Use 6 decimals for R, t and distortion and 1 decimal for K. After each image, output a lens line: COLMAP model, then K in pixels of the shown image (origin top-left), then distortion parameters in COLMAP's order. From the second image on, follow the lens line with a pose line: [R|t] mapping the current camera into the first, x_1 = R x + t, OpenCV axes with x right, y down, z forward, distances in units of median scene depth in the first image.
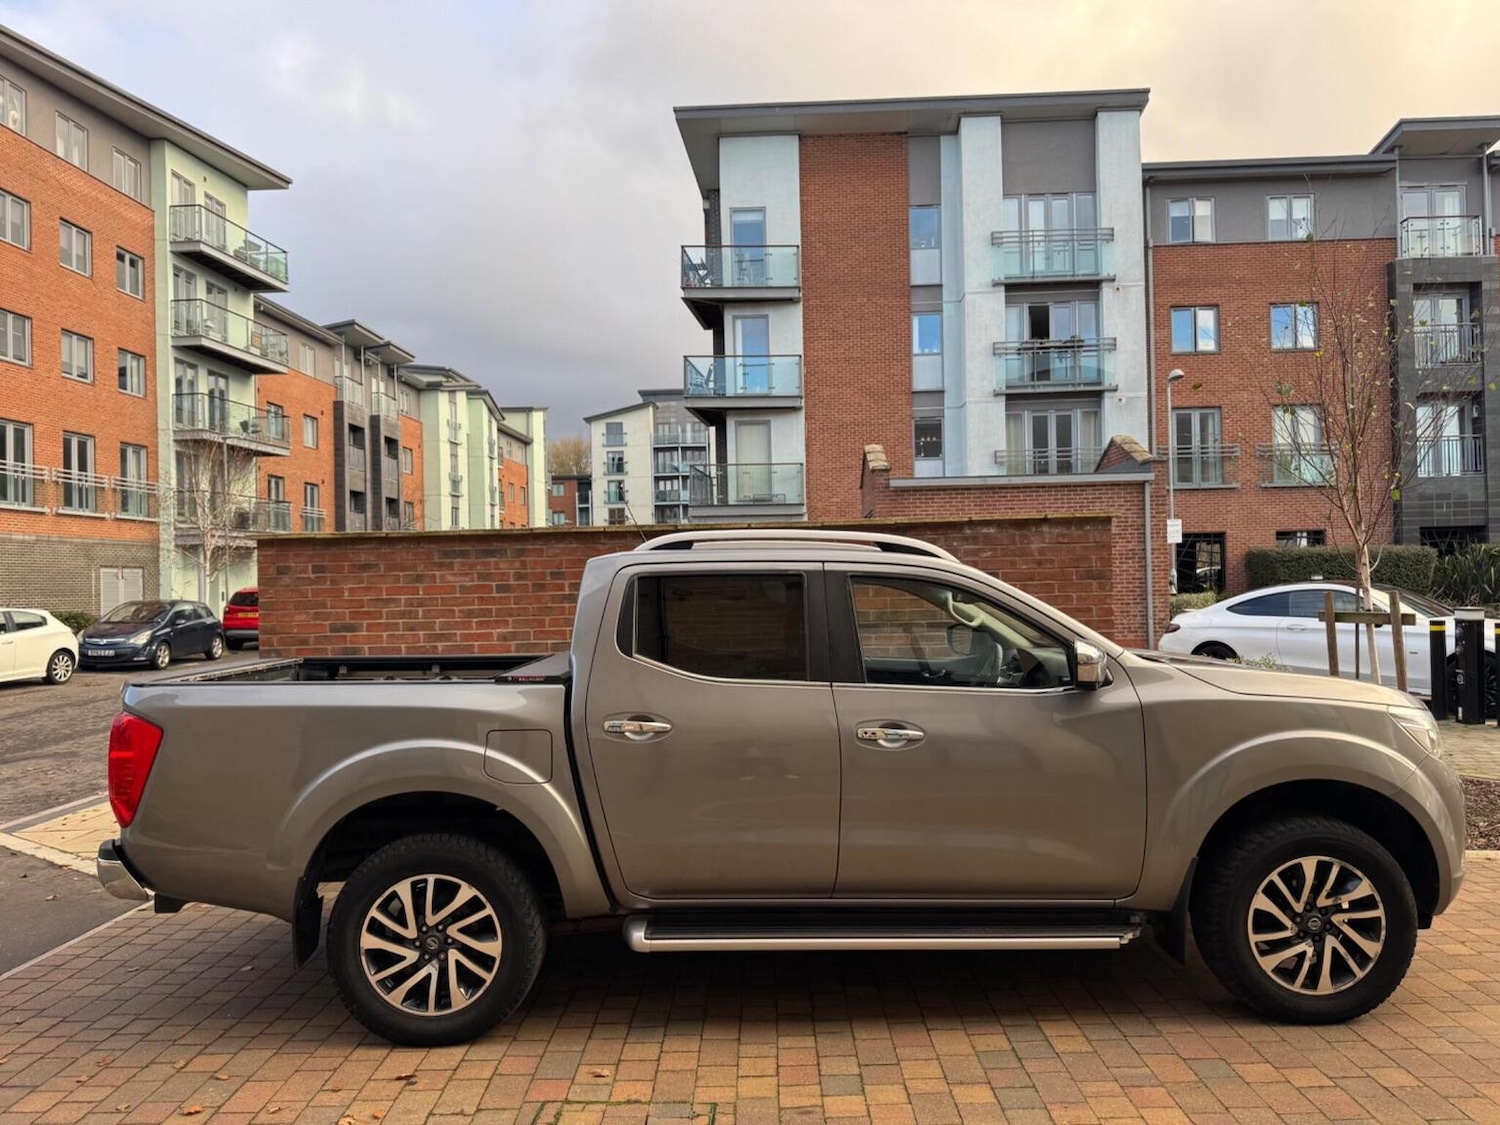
lens RADIAL K [[1054.2, 0, 756.6], [0, 1054.2, 572.5], [0, 0, 1]] dist [0.038994, -0.047919]
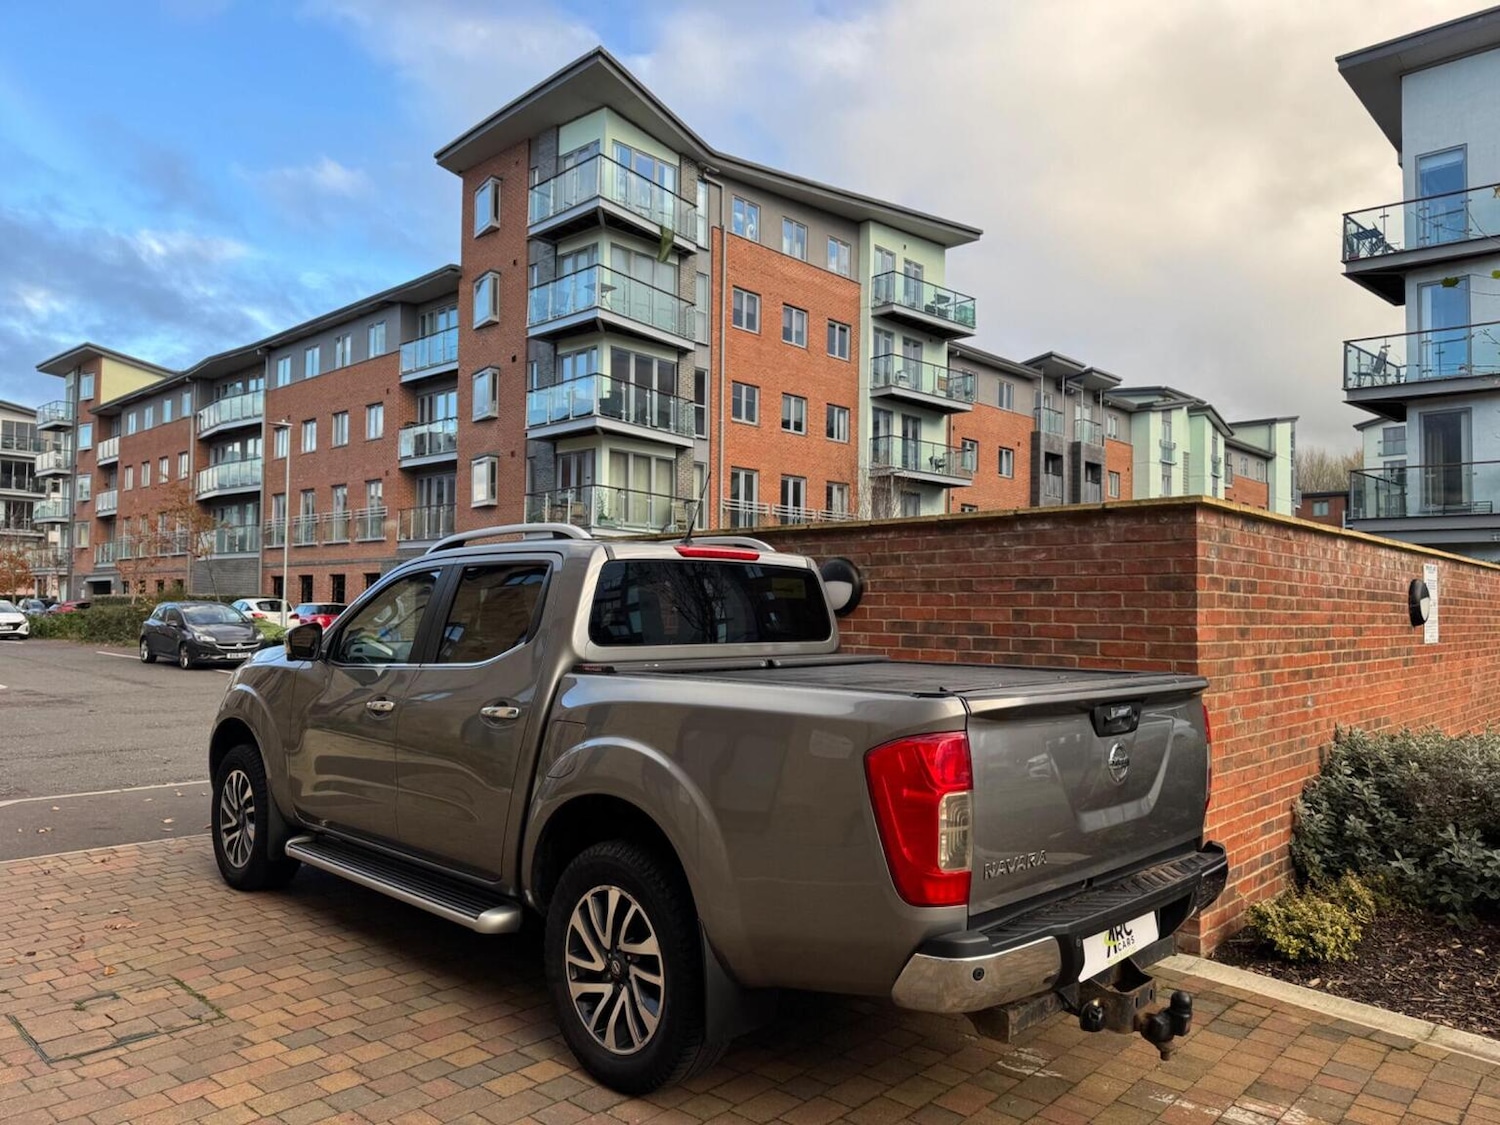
lens RADIAL K [[1046.7, 0, 758.8], [0, 1046.7, 580.9], [0, 0, 1]] dist [0.091250, -0.117350]
pose [[0.755188, 0.011755, -0.655402, 0.132371], [-0.023708, 0.999675, -0.009389, 0.003220], [0.655079, 0.022628, 0.755221, 0.057734]]
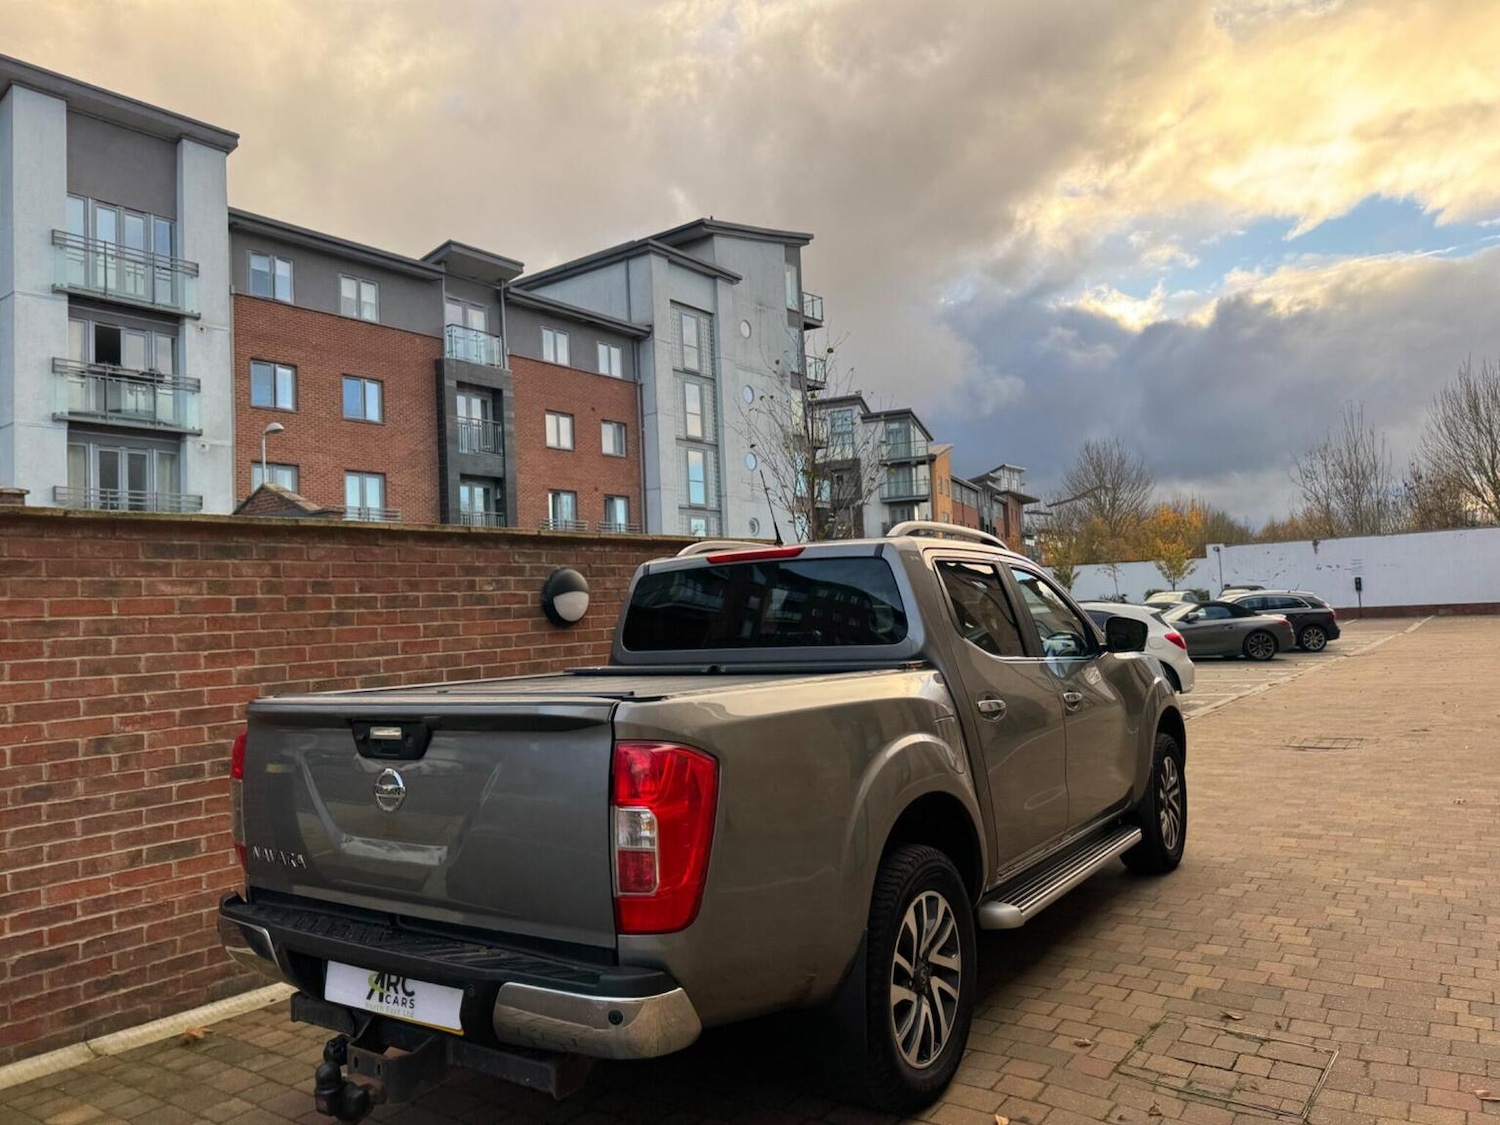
lens RADIAL K [[1057.7, 0, 757.8], [0, 1057.7, 558.4], [0, 0, 1]] dist [0.031555, -0.039830]
pose [[0.564135, 0.041306, 0.824649, -0.143383], [0.024840, 0.997447, -0.066954, 0.009094], [-0.825309, 0.058256, 0.561668, 0.080241]]
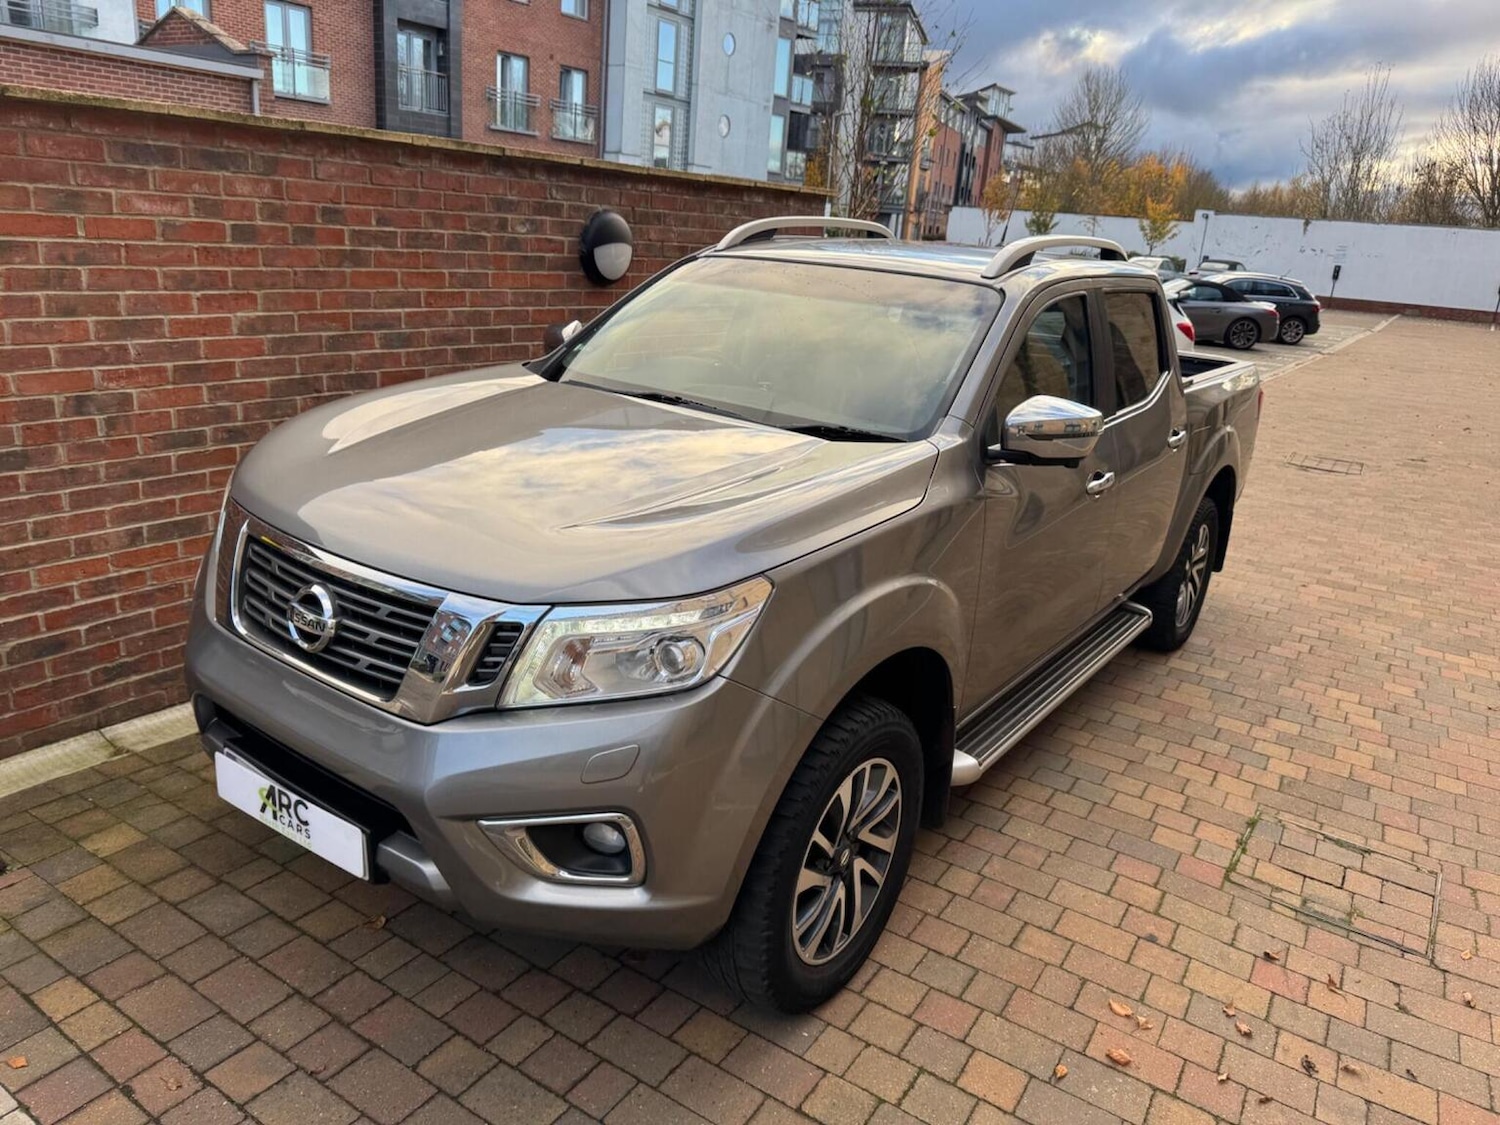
lens RADIAL K [[1066.6, 0, 751.3], [0, 1066.6, 564.2], [0, 0, 1]] dist [-0.002132, -0.002556]
pose [[0.523471, -0.200970, 0.828003, -0.135799], [-0.093762, 0.952296, 0.290416, -0.001430], [-0.846869, -0.229659, 0.479656, 0.112755]]
